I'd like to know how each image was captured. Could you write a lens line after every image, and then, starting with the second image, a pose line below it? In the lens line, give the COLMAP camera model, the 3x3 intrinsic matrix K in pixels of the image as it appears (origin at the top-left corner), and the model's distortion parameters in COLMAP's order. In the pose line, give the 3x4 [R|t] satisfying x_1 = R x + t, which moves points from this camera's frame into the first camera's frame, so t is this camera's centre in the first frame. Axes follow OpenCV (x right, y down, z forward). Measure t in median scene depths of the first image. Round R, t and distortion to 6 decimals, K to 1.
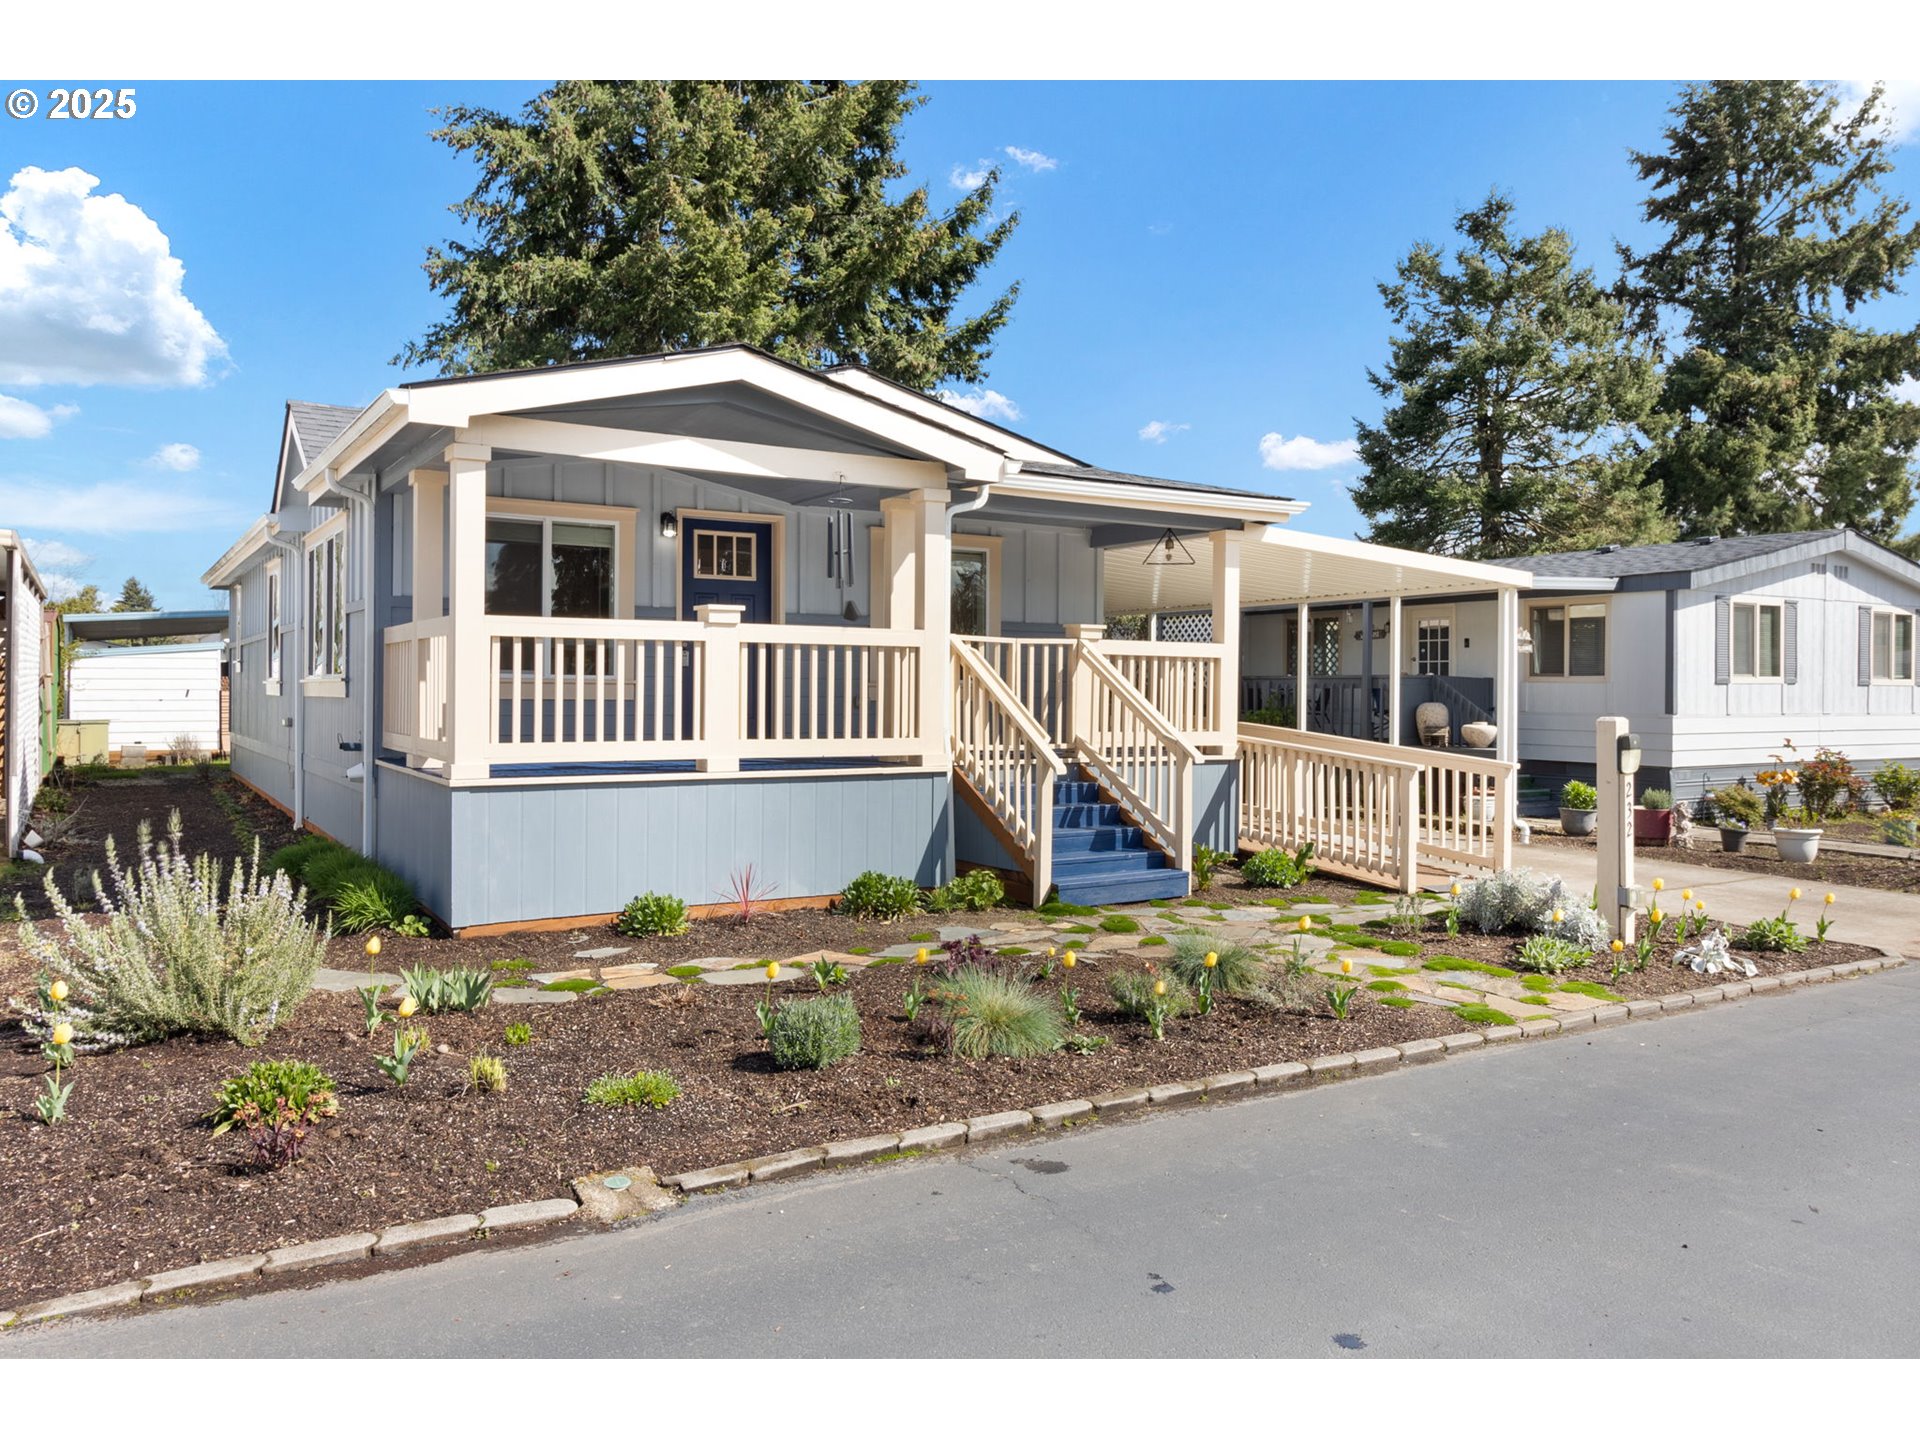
lens RADIAL K [[1410.6, 0, 960.0], [0, 1410.6, 720.0], [0, 0, 1]] dist [-0.004293, -0.002943]
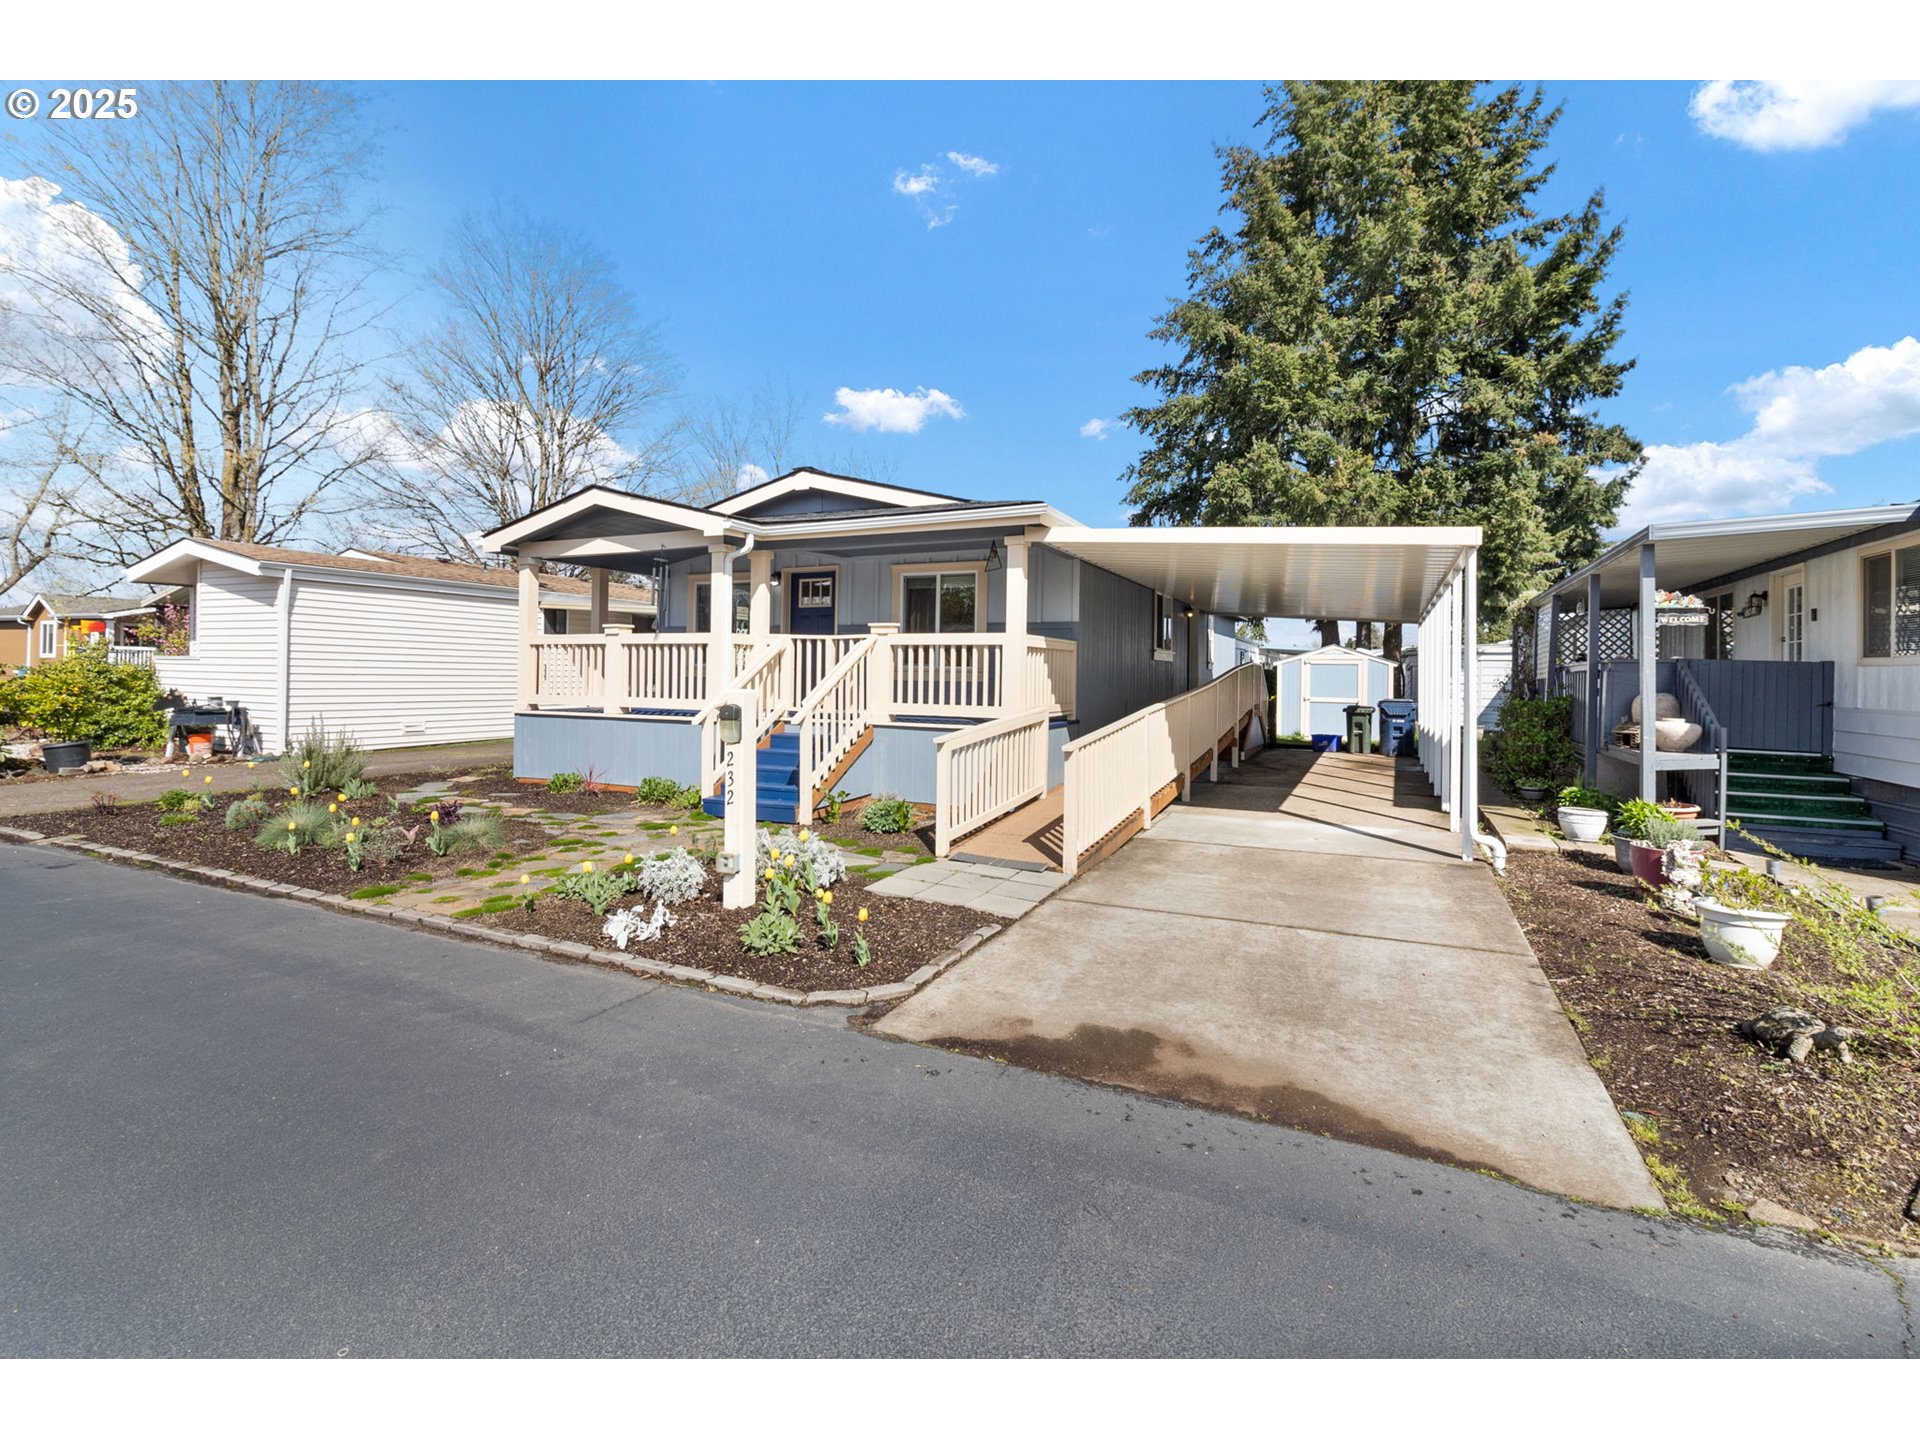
lens RADIAL K [[893.8, 0, 926.9], [0, 893.8, 676.8], [0, 0, 1]] dist [-0.002744, -0.000309]
pose [[0.512077, 0.000834, -0.858939, 0.614819], [-0.027403, 0.999506, -0.015366, -0.002936], [0.858503, 0.031406, 0.511847, 0.433134]]
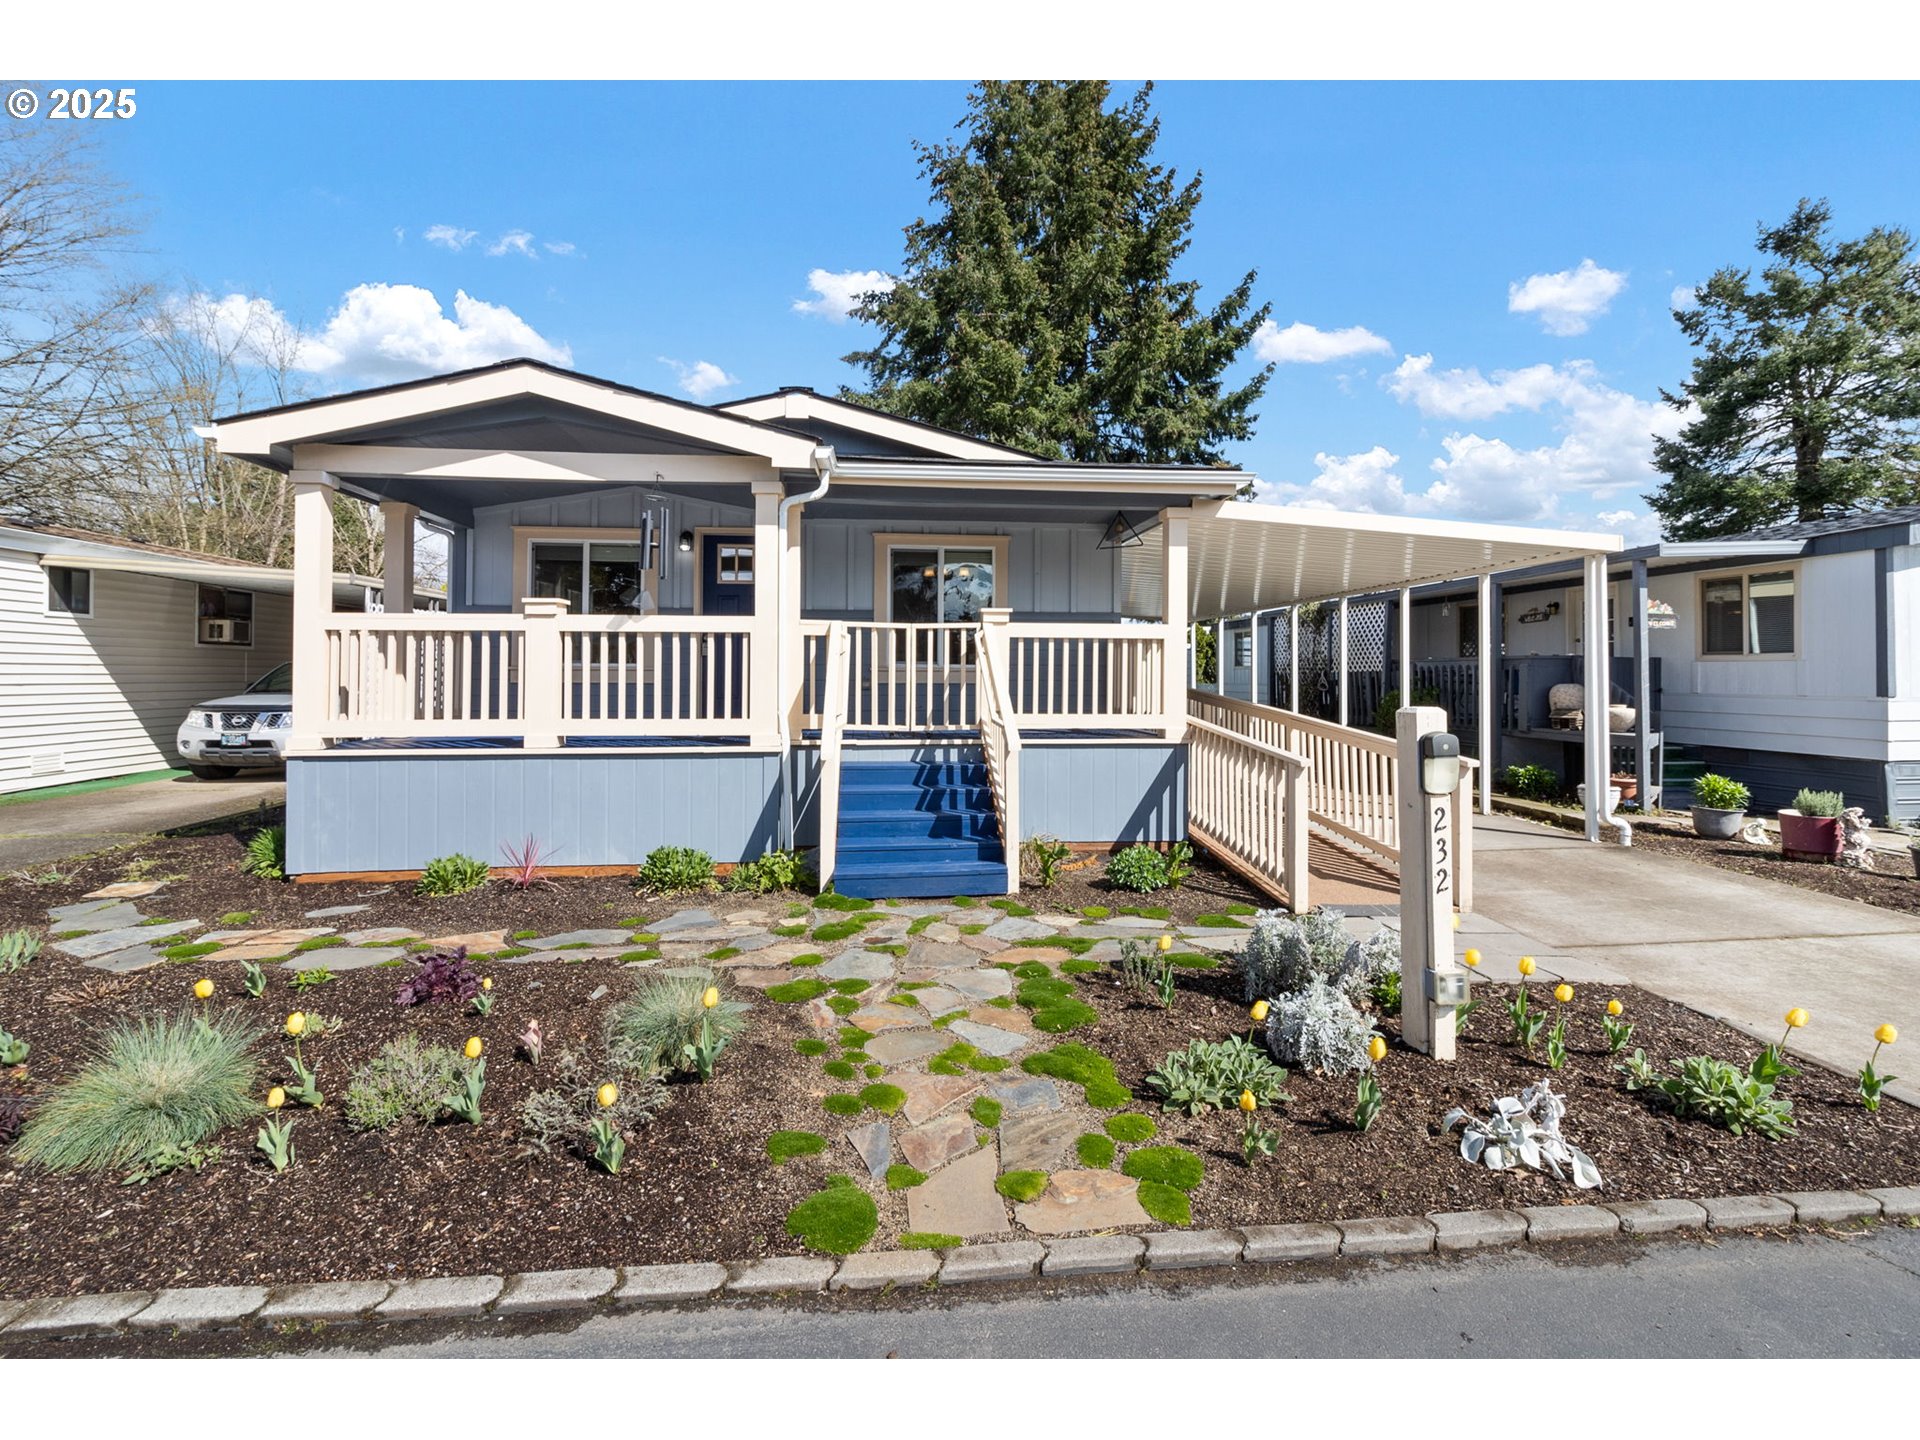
lens RADIAL K [[895.4, 0, 953.8], [0, 895.4, 678.1], [0, 0, 1]] dist [0.000829, 0.000157]
pose [[0.899226, -0.004723, -0.437458, 0.250393], [-0.003543, 0.999830, -0.018077, -0.003933], [0.437469, 0.017806, 0.899057, 0.292597]]
